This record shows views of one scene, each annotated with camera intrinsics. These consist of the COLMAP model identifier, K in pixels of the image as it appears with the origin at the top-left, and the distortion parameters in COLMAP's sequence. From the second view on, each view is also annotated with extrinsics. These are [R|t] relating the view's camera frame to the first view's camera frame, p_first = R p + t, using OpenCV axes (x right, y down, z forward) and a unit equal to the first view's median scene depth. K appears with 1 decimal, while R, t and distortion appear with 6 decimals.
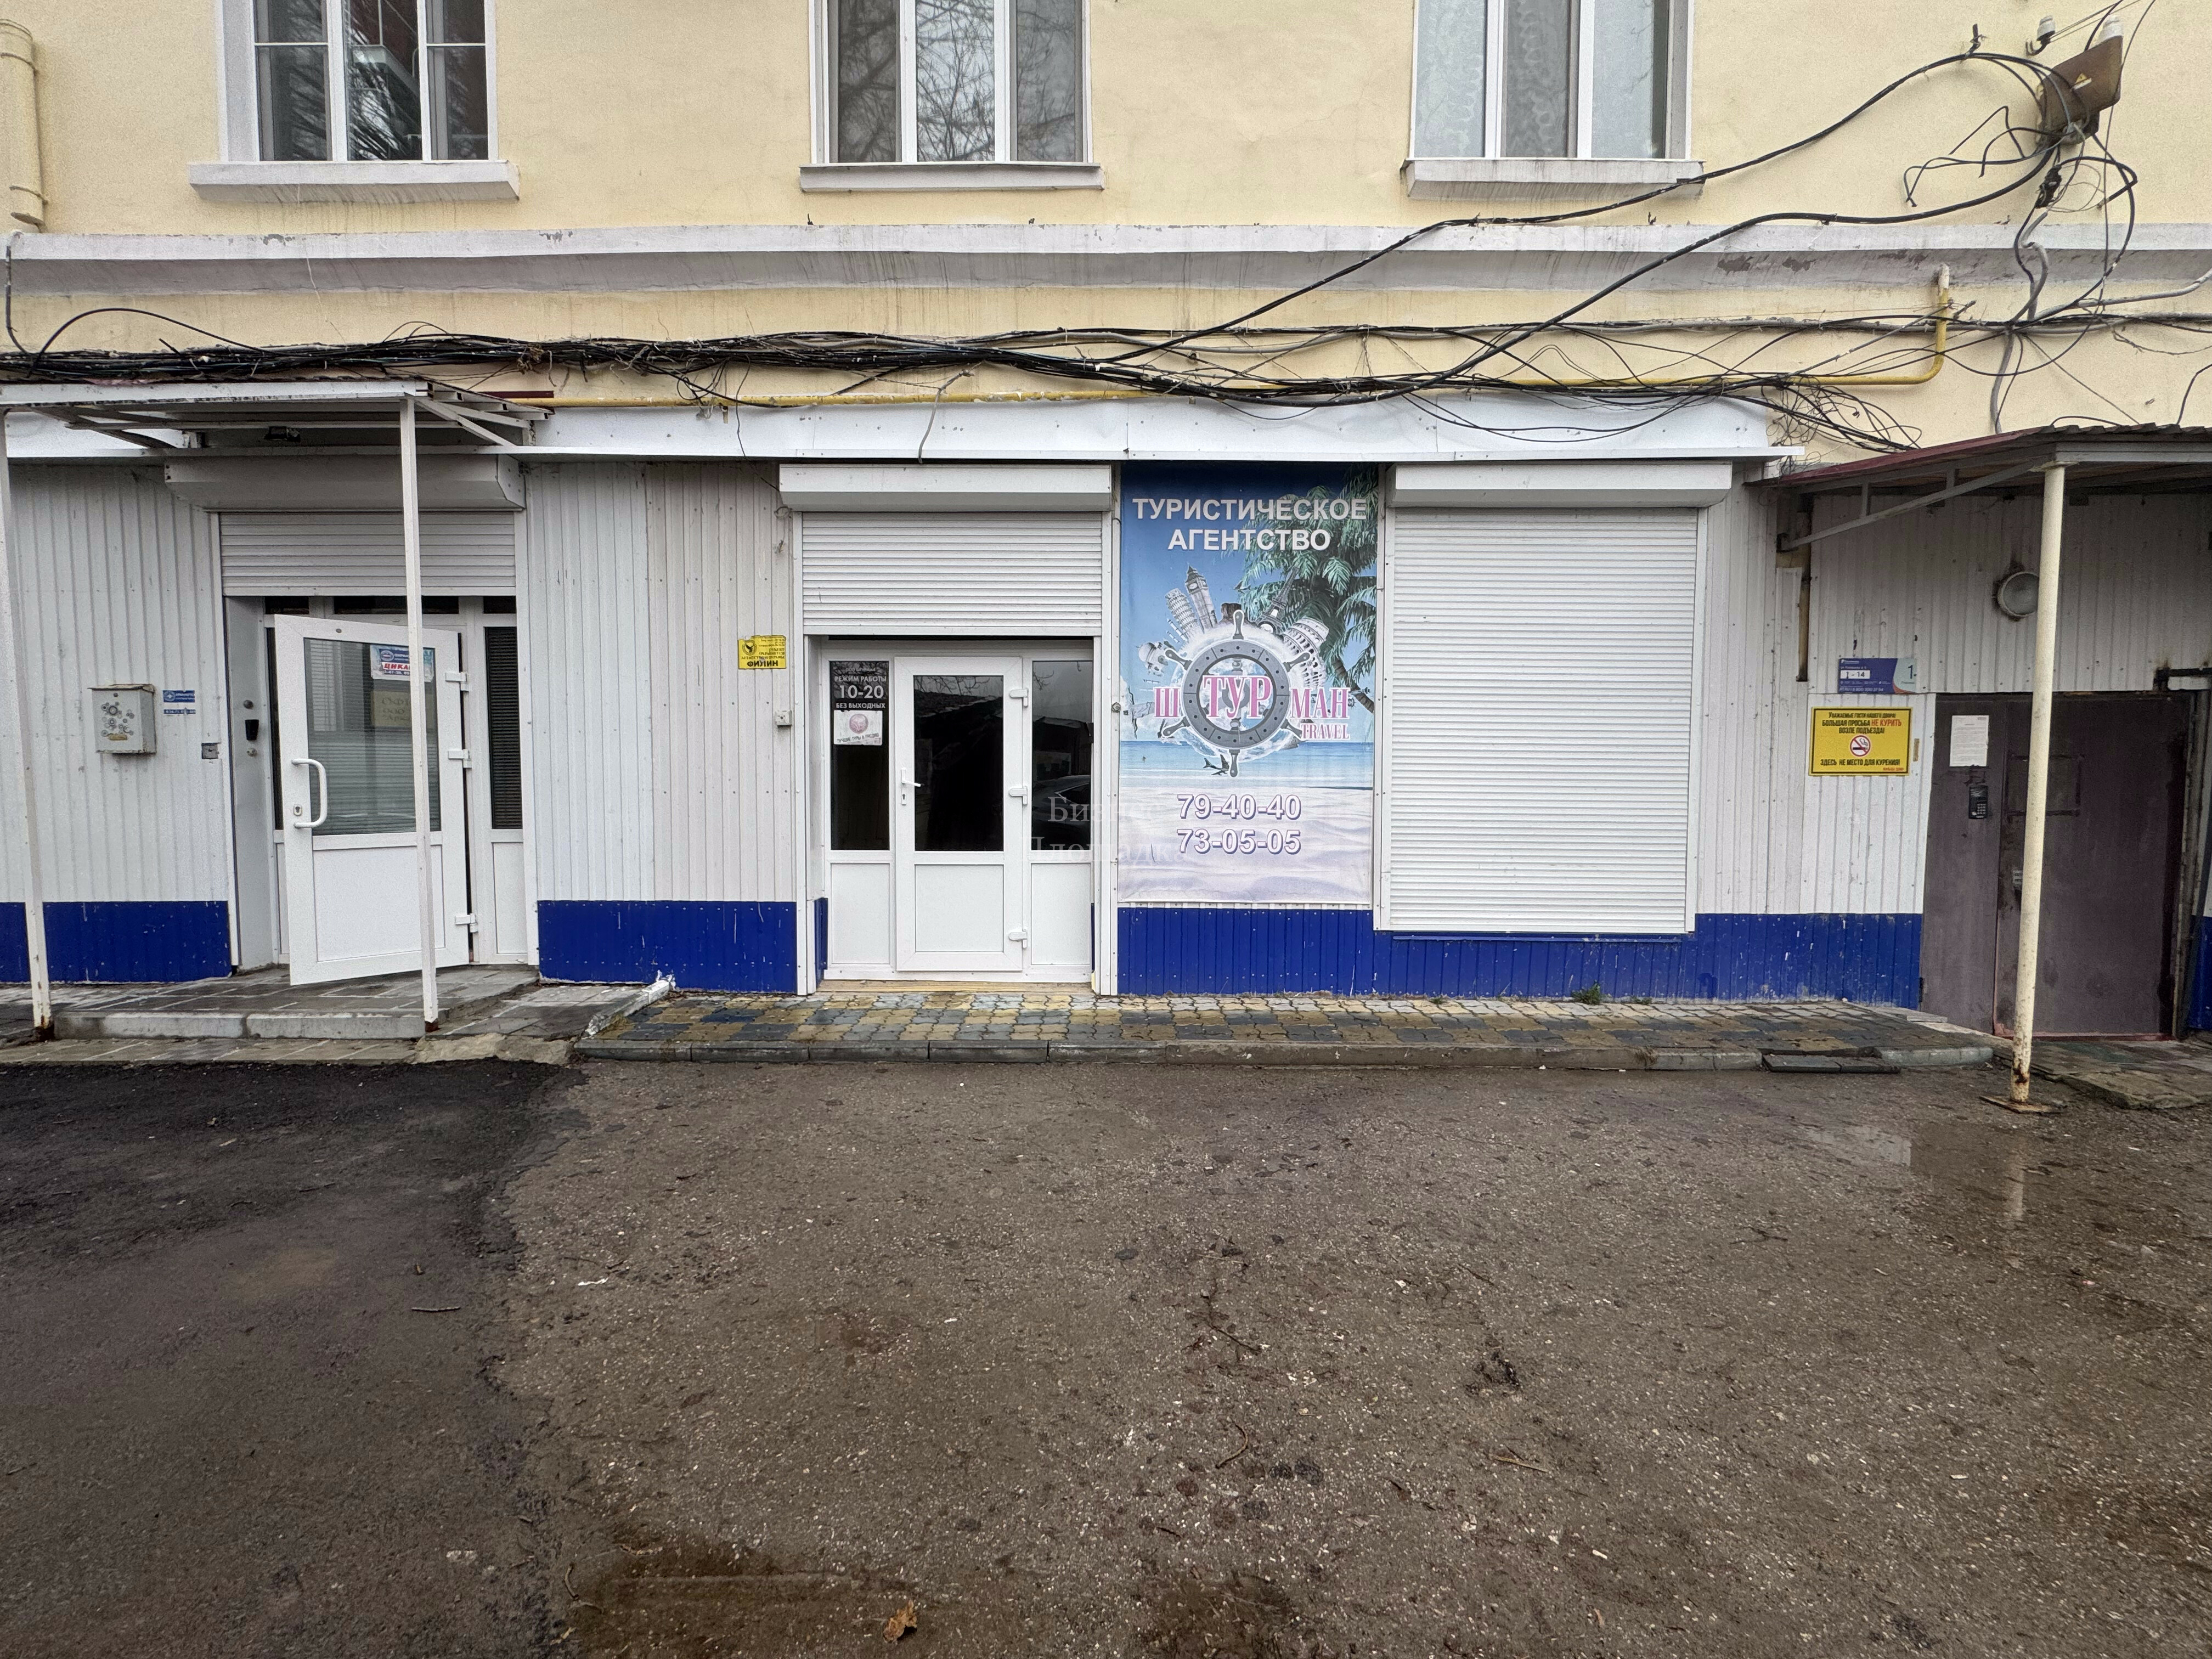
lens RADIAL K [[881.7, 0, 1105.0], [0, 881.7, 822.4], [0, 0, 1]] dist [-0.001501, -0.000018]
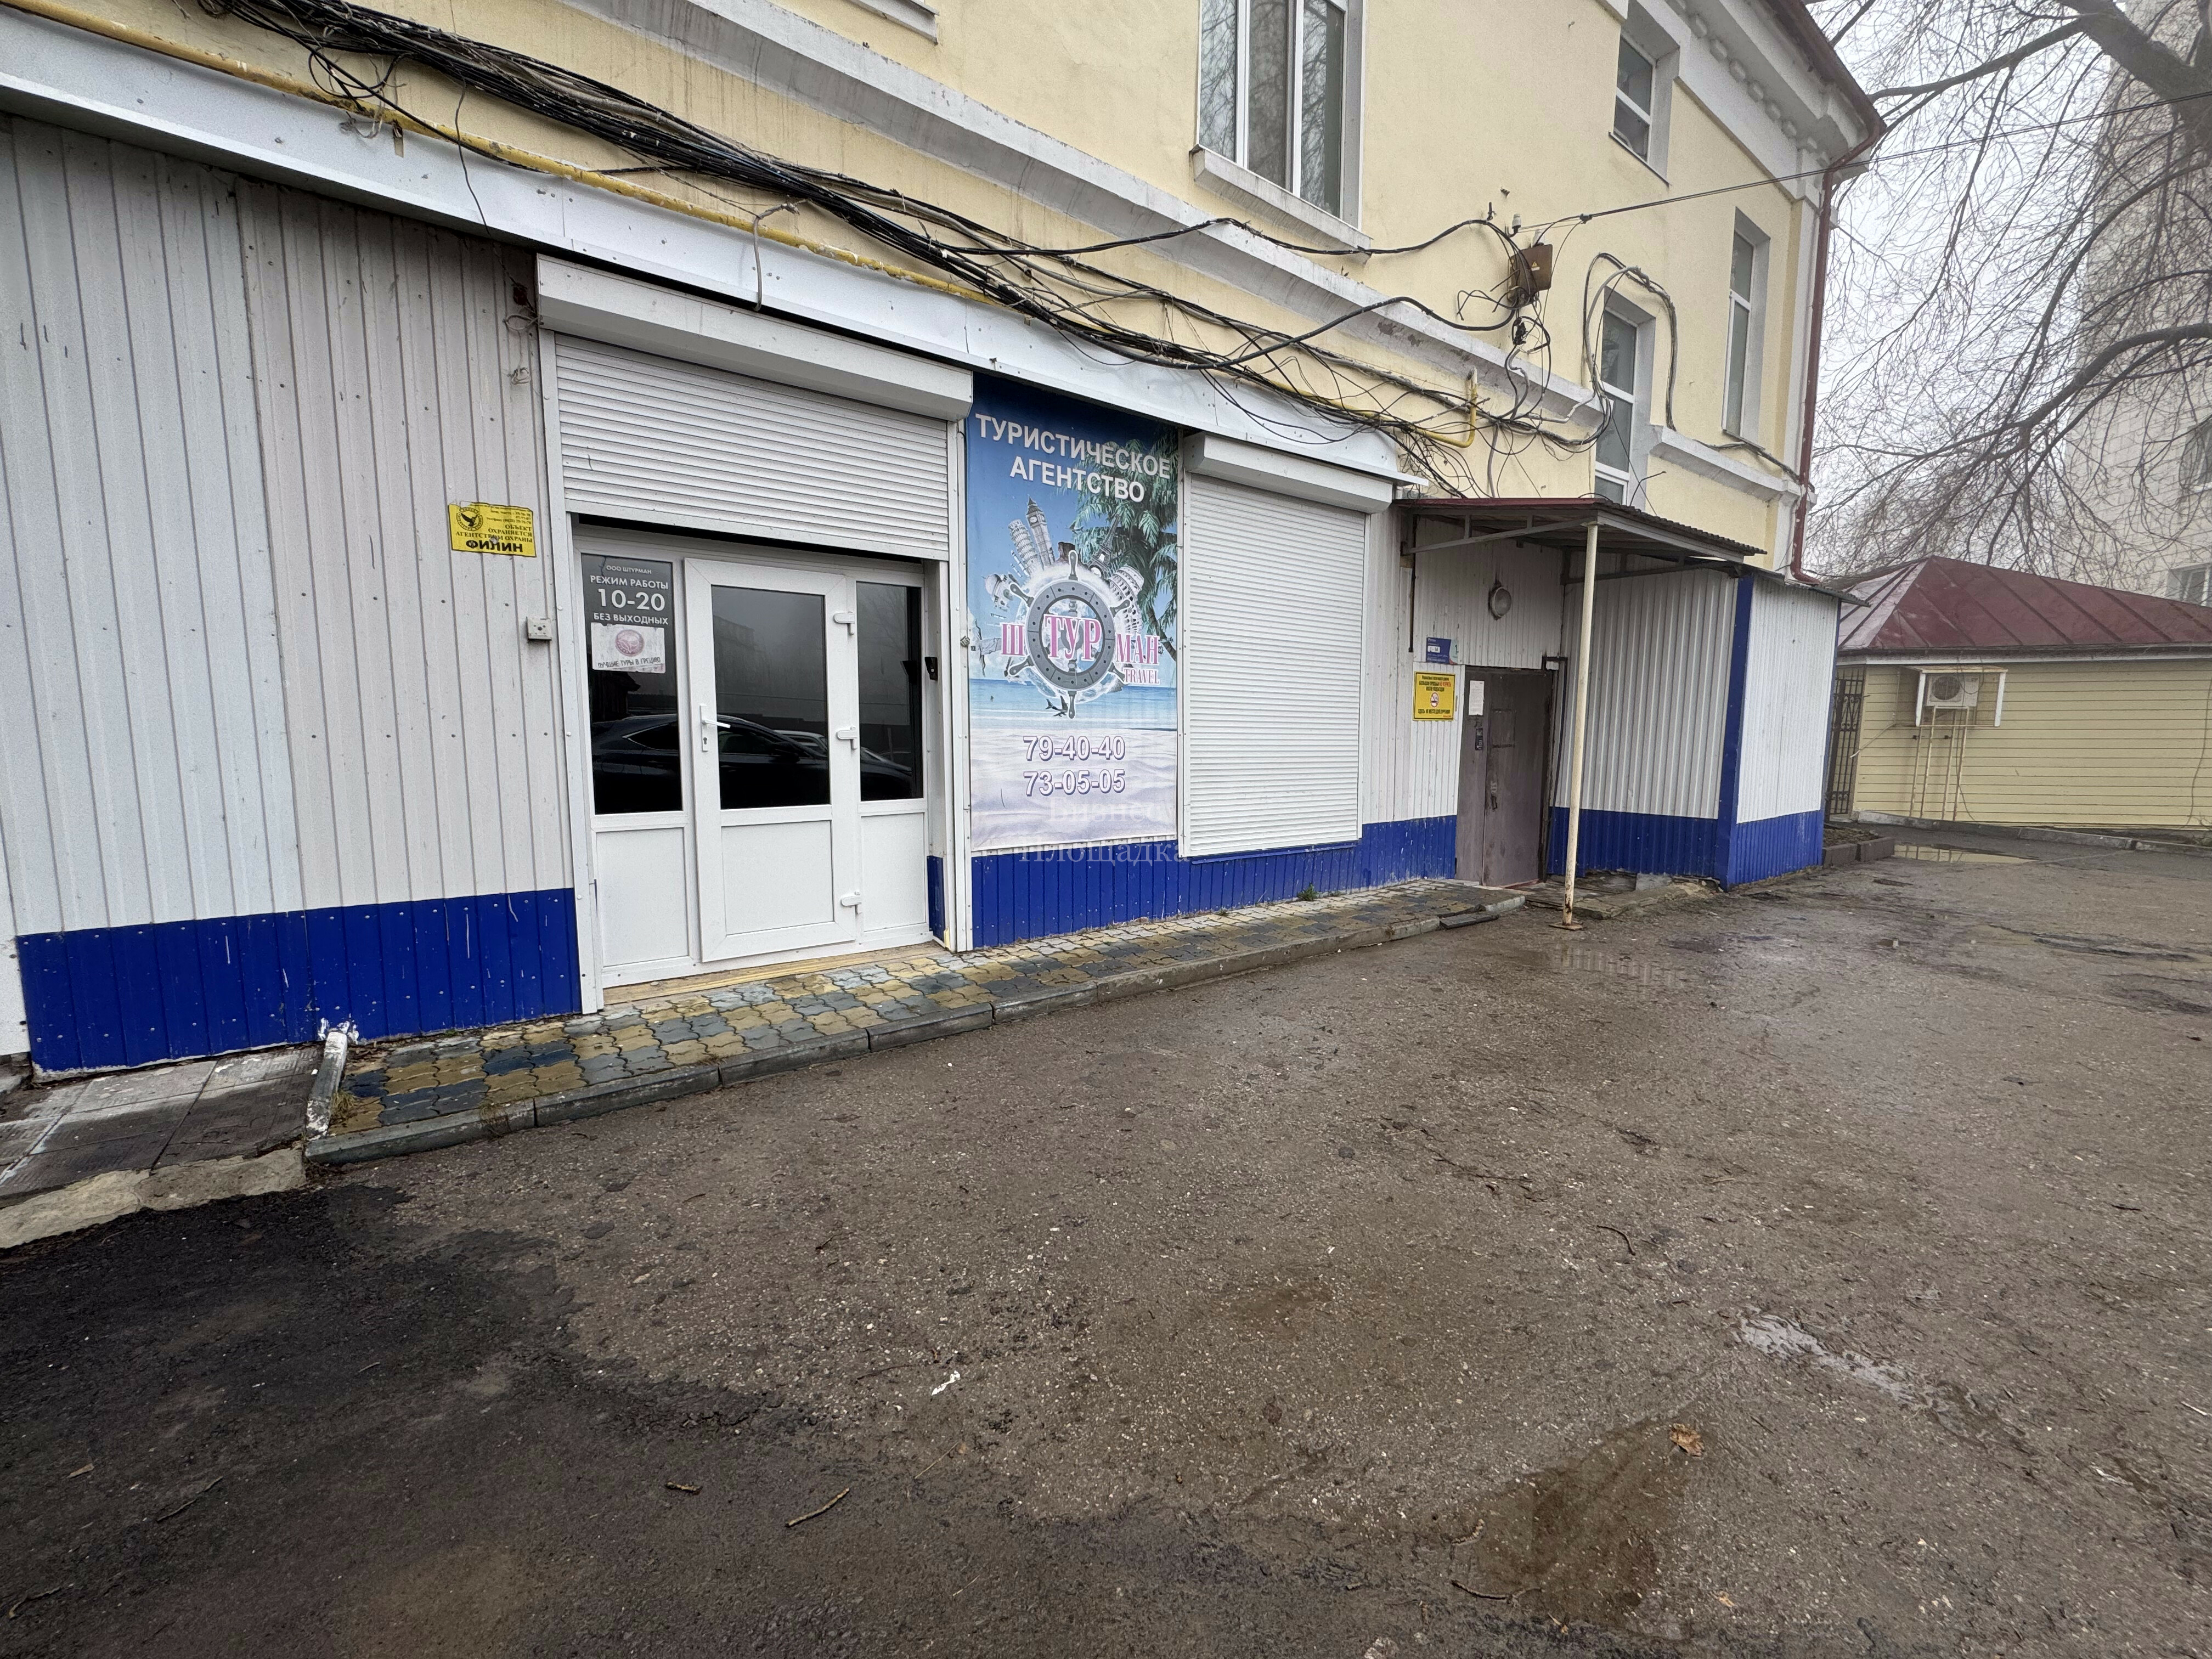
lens RADIAL K [[881.7, 0, 1110.0], [0, 881.7, 823.4], [0, 0, 1]] dist [-0.001501, -0.000018]
pose [[0.801122, -0.063001, 0.595176, -0.431795], [0.027717, 0.997283, 0.068258, 0.000454], [-0.597859, -0.038186, 0.800691, 0.164120]]
